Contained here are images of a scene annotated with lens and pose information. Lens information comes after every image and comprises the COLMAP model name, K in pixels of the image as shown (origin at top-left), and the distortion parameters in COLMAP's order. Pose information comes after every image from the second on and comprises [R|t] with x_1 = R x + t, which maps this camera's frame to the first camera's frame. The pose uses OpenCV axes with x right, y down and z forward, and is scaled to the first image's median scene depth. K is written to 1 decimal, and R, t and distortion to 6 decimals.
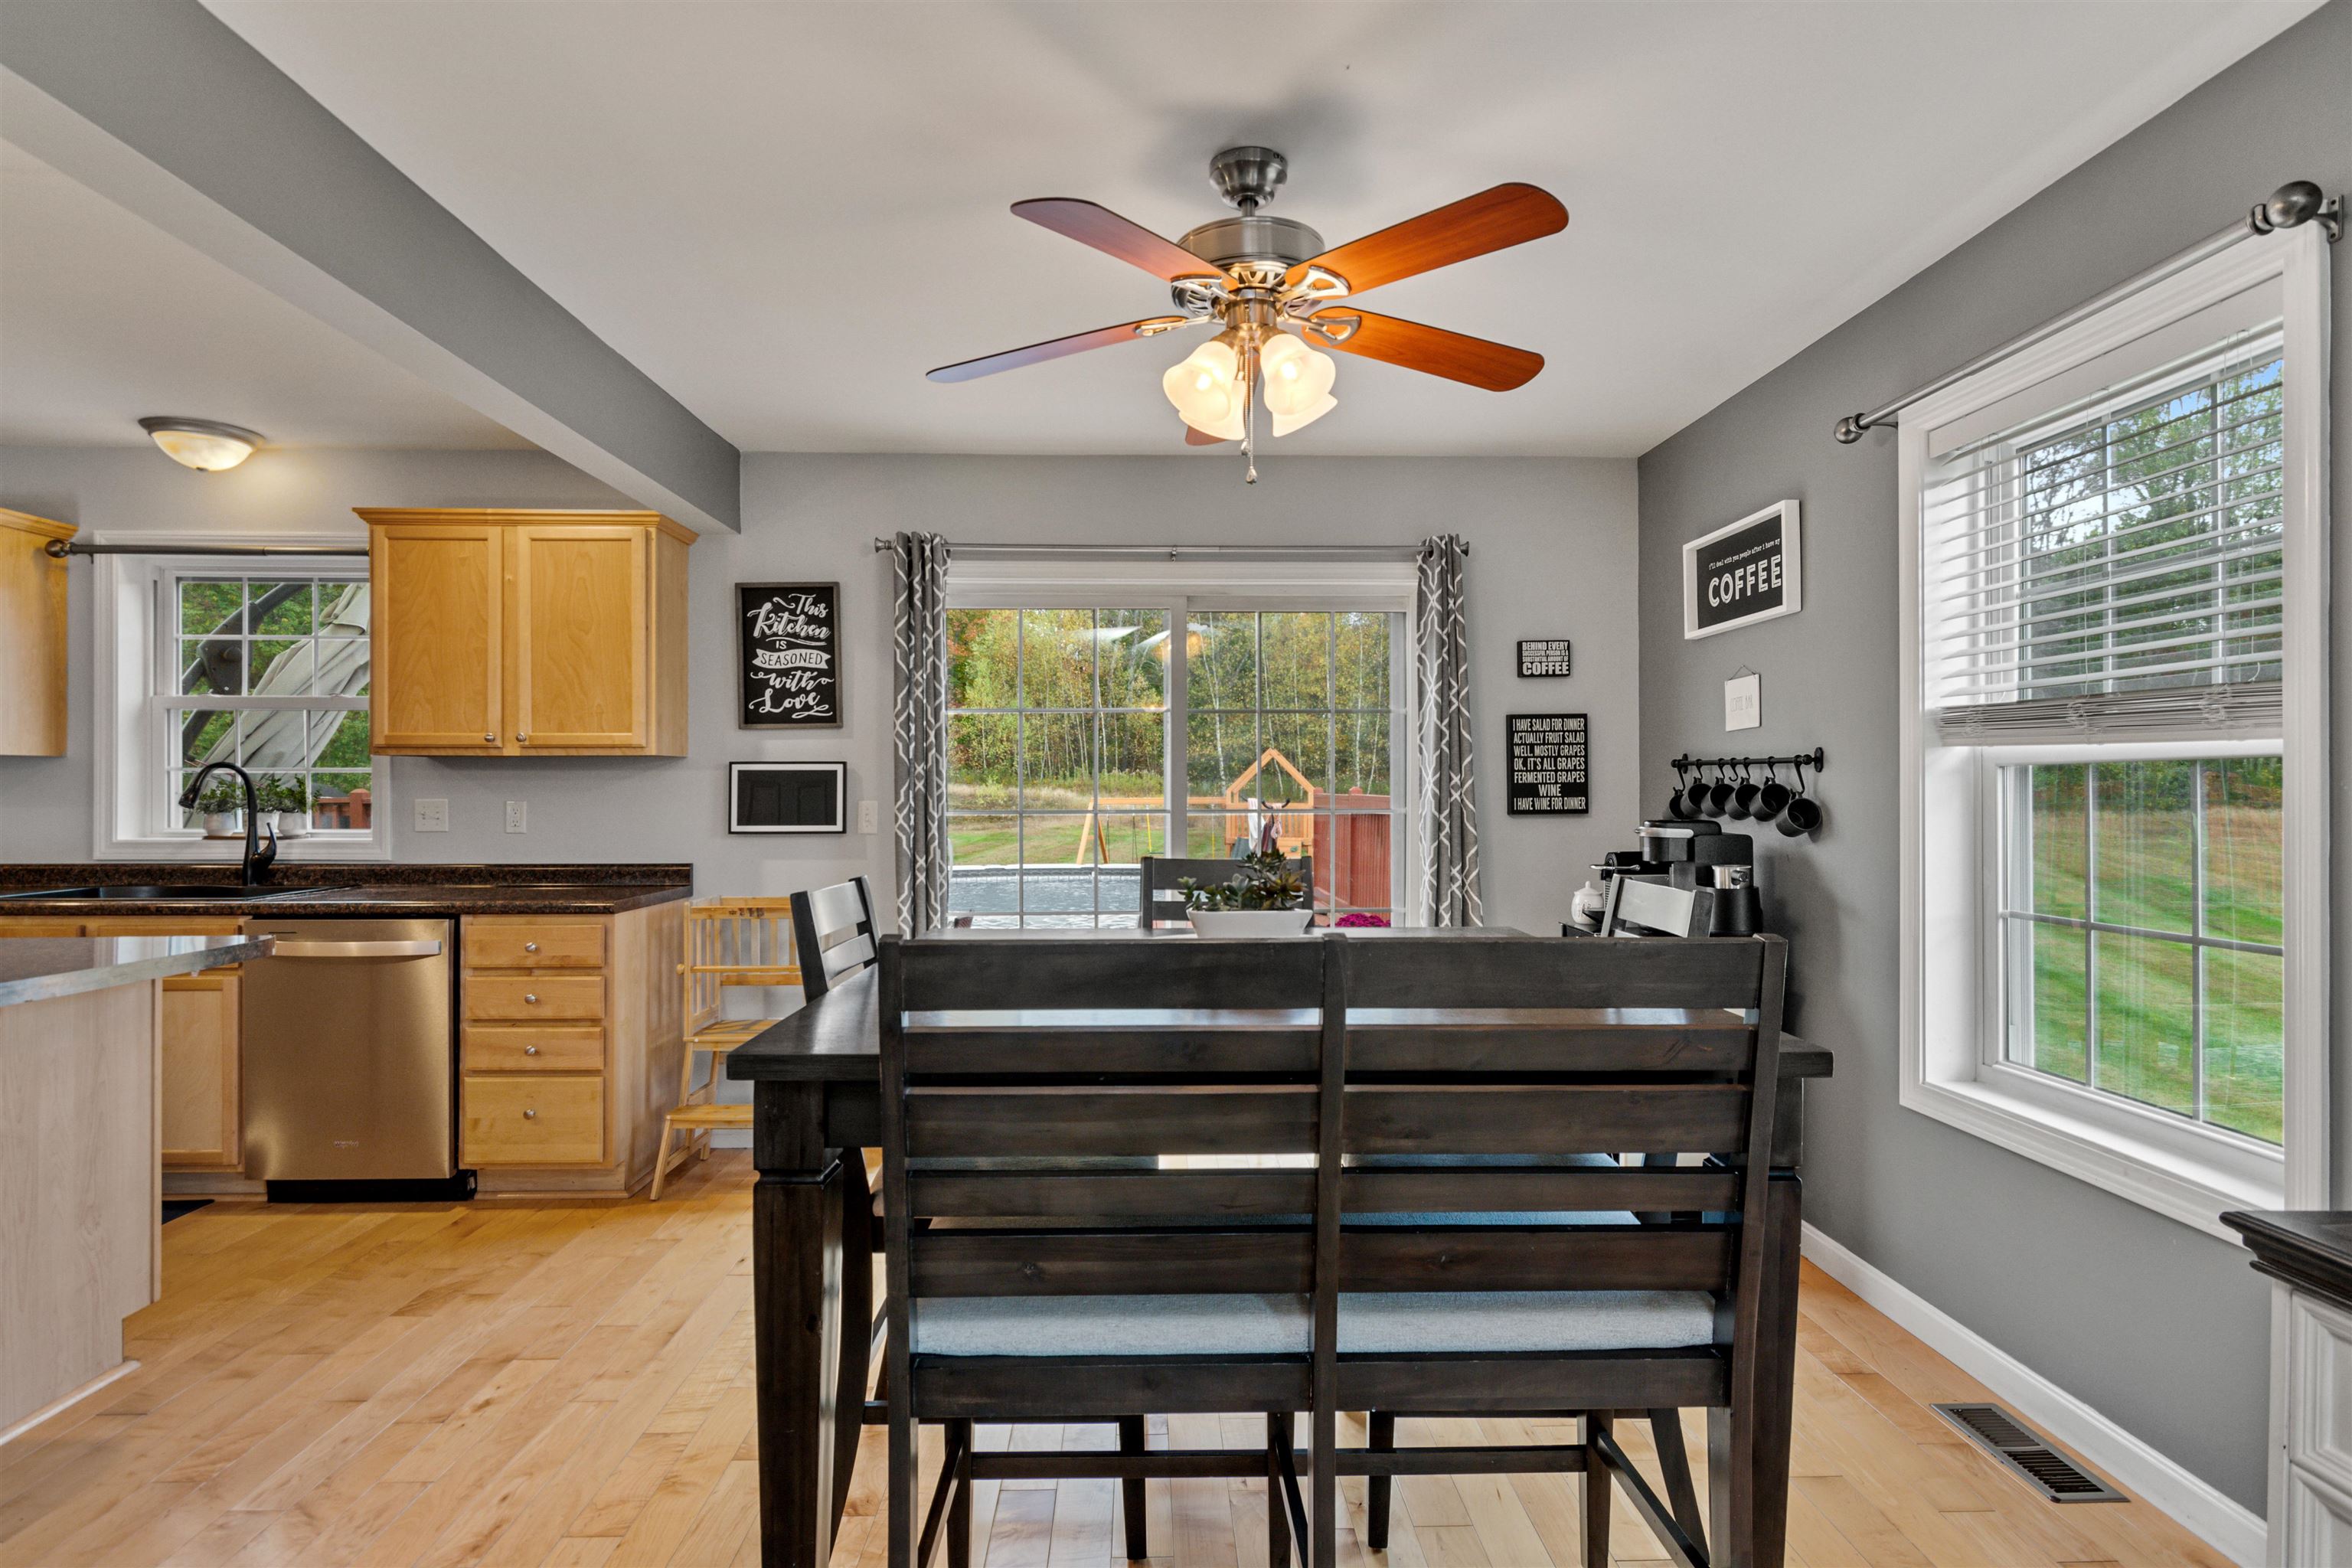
lens RADIAL K [[1209.1, 0, 1178.3], [0, 1209.1, 788.2], [0, 0, 1]] dist [-0.002878, 0.000655]
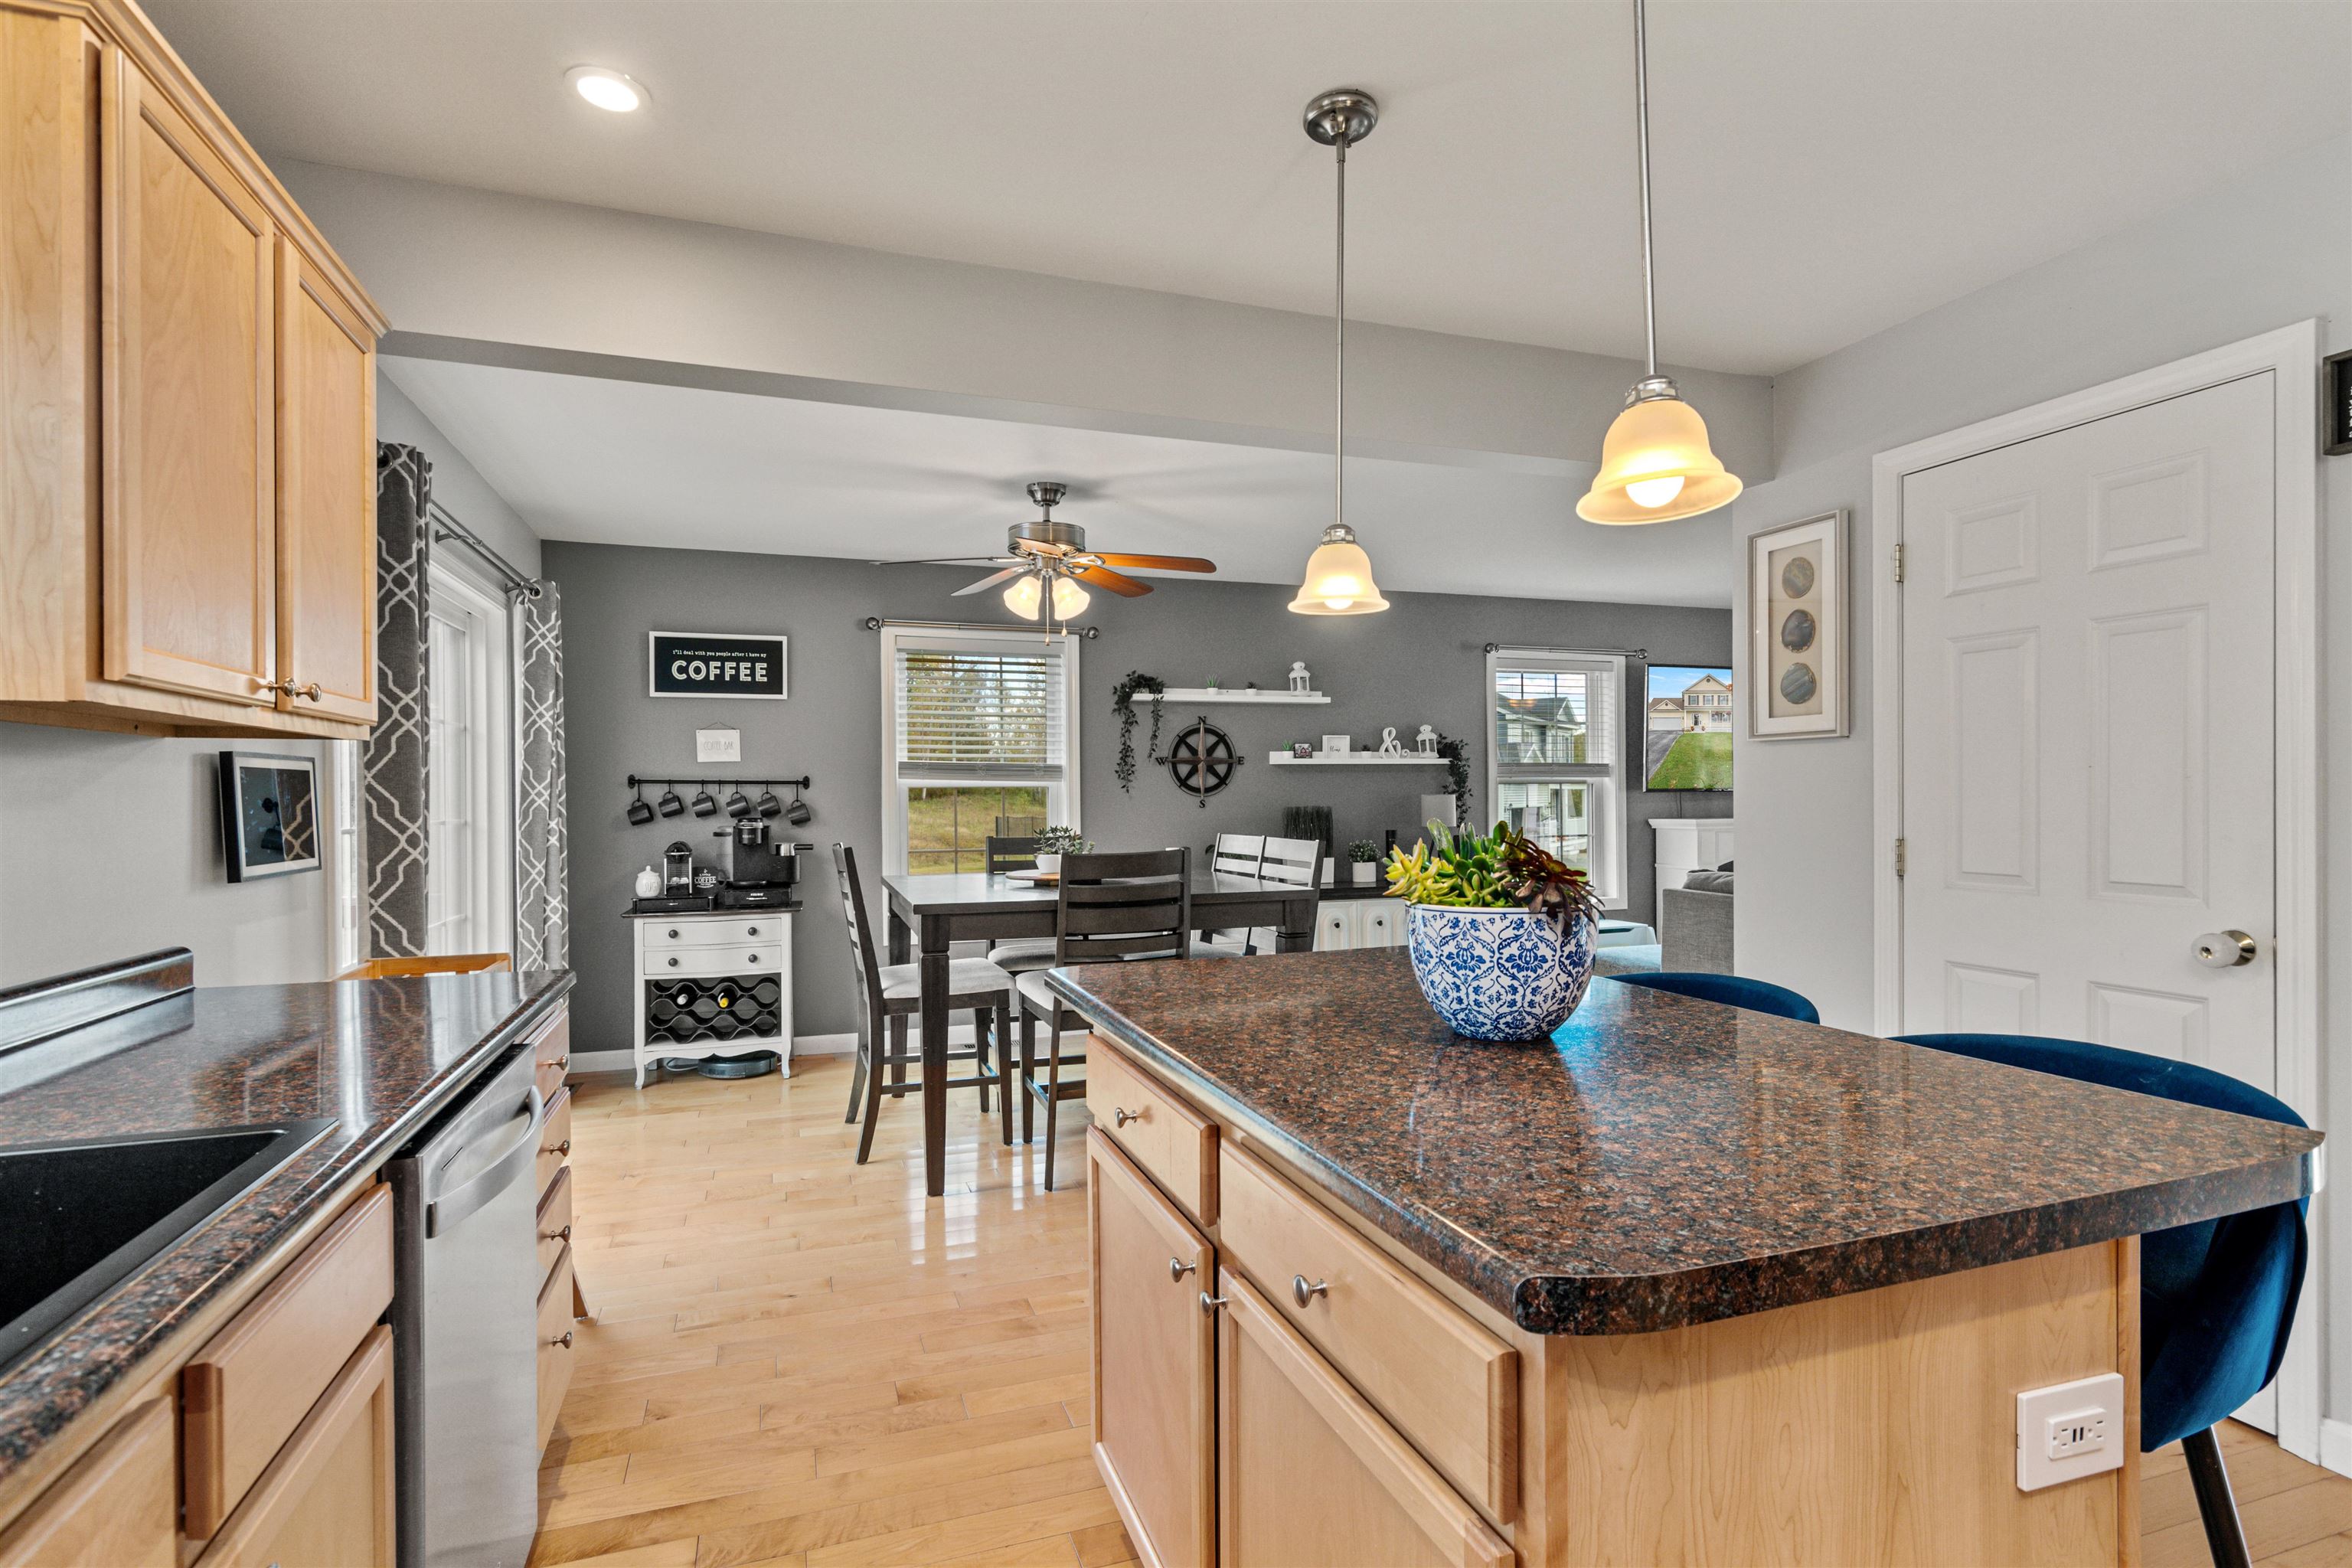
lens RADIAL K [[1183.6, 0, 1176.0], [0, 1183.6, 784.0], [0, 0, 1]] dist [-0.000807, 0.000109]
pose [[-0.309911, 0.014662, 0.950652, -1.084391], [0.007786, 0.999887, -0.012883, 0.005009], [-0.950734, 0.003409, -0.309991, 0.809927]]
